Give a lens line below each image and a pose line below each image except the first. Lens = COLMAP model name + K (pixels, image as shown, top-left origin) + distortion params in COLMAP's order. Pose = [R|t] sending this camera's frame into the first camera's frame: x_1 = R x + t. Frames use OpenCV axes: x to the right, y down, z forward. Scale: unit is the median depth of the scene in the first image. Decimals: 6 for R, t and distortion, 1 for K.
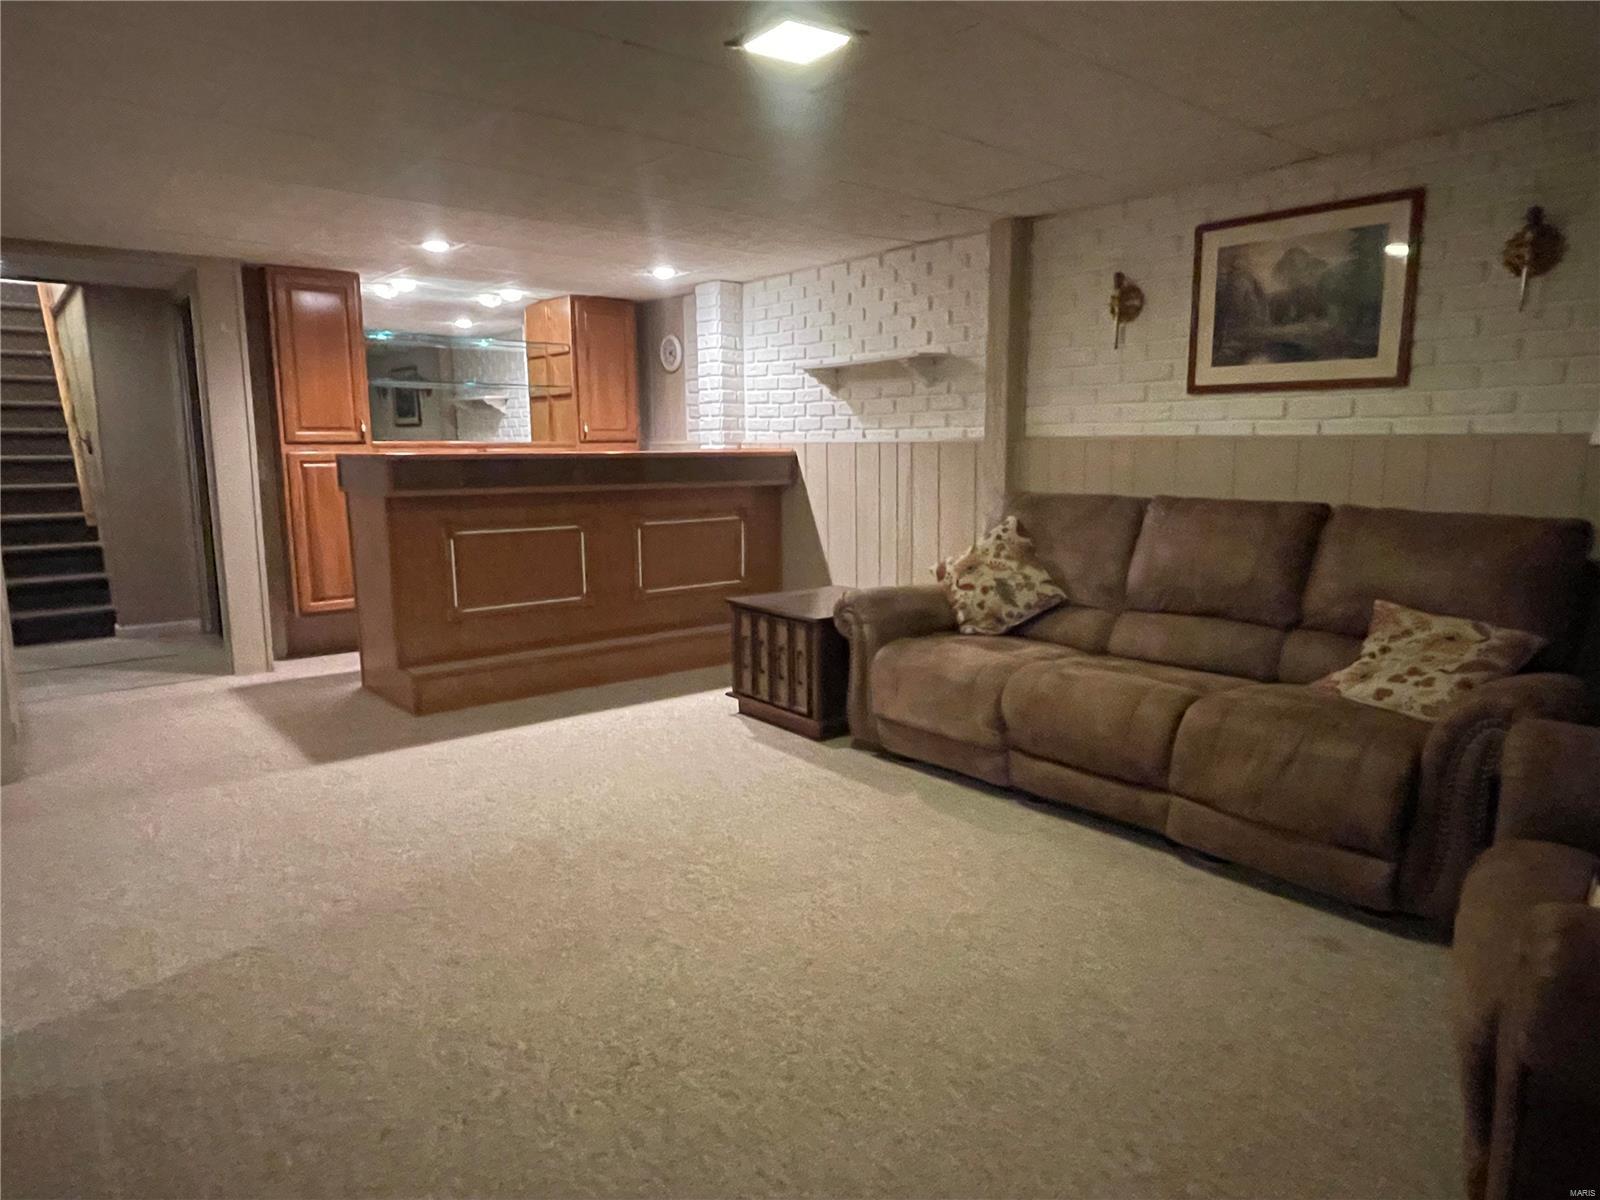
lens RADIAL K [[1003.7, 0, 794.6], [0, 1003.7, 600.4], [0, 0, 1]] dist [0.008746, -0.015607]
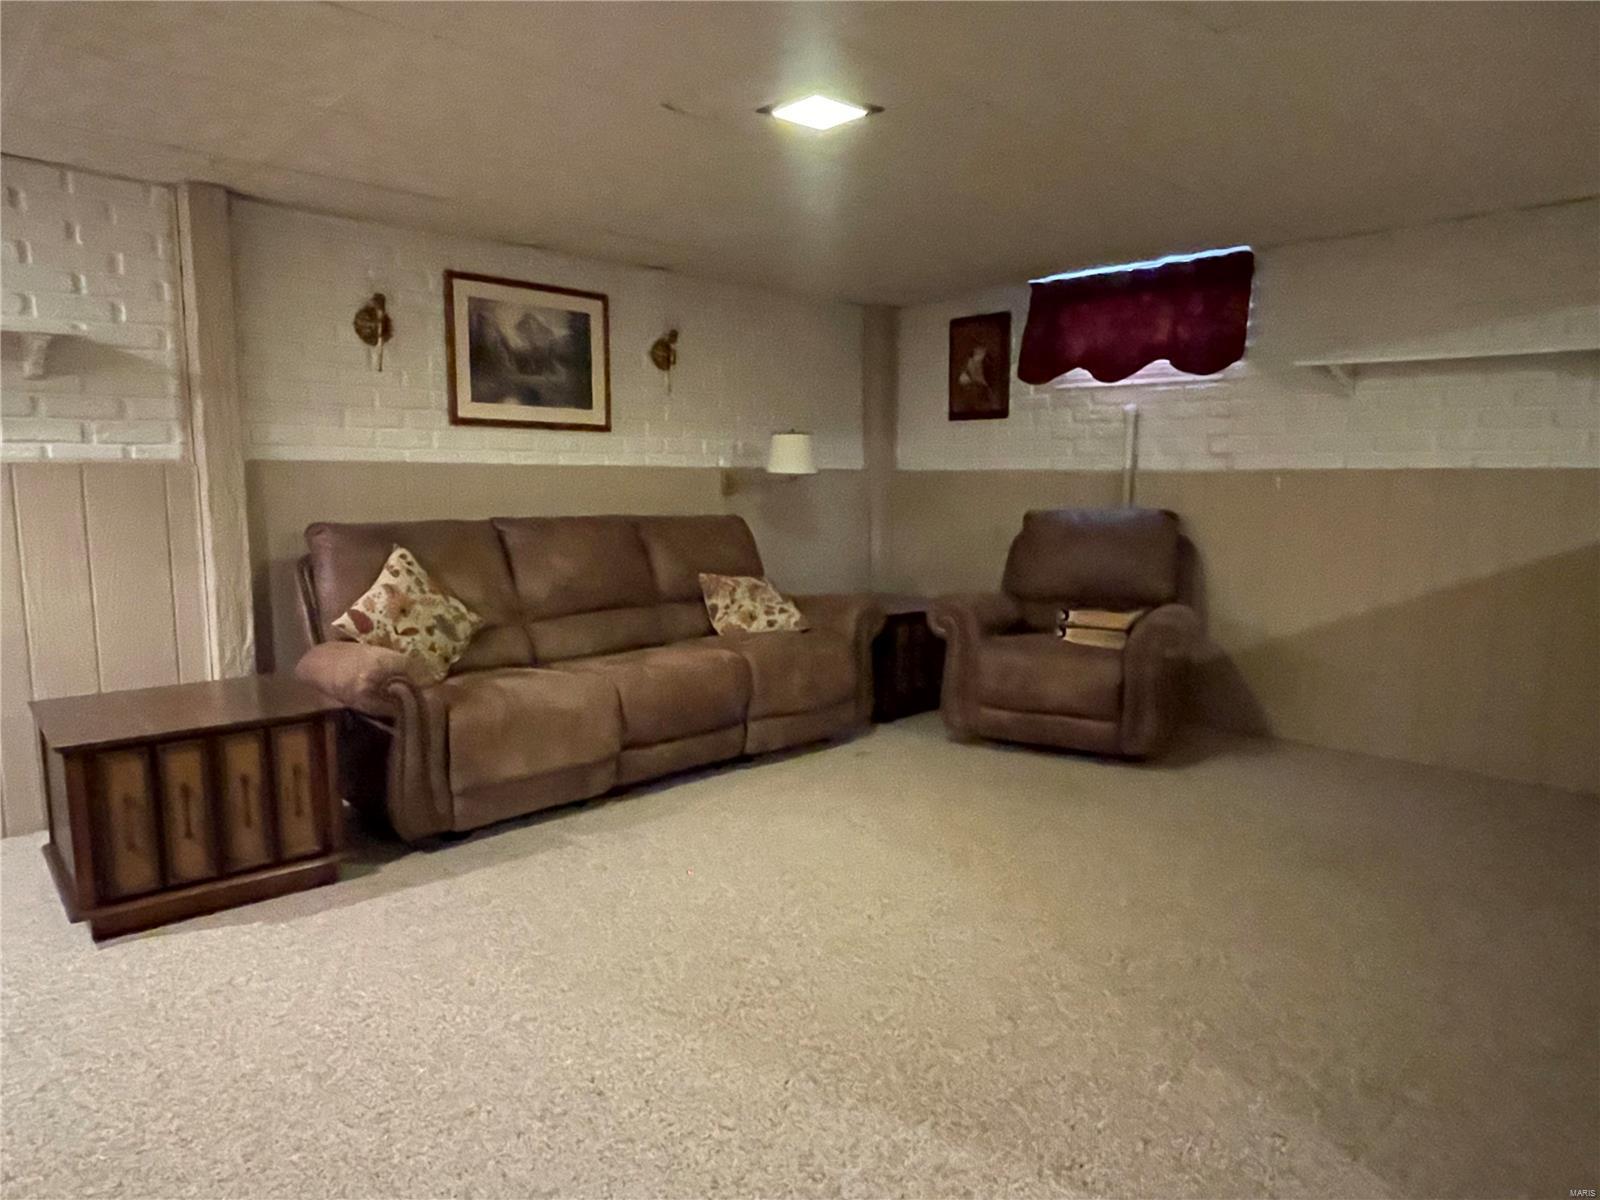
lens RADIAL K [[1003.7, 0, 794.3], [0, 1003.7, 601.3], [0, 0, 1]] dist [0.008746, -0.015607]
pose [[-0.072755, -0.117742, 0.990376, -0.736241], [0.150665, 0.980314, 0.127614, -0.103639], [-0.985904, 0.158500, -0.053583, 0.739747]]
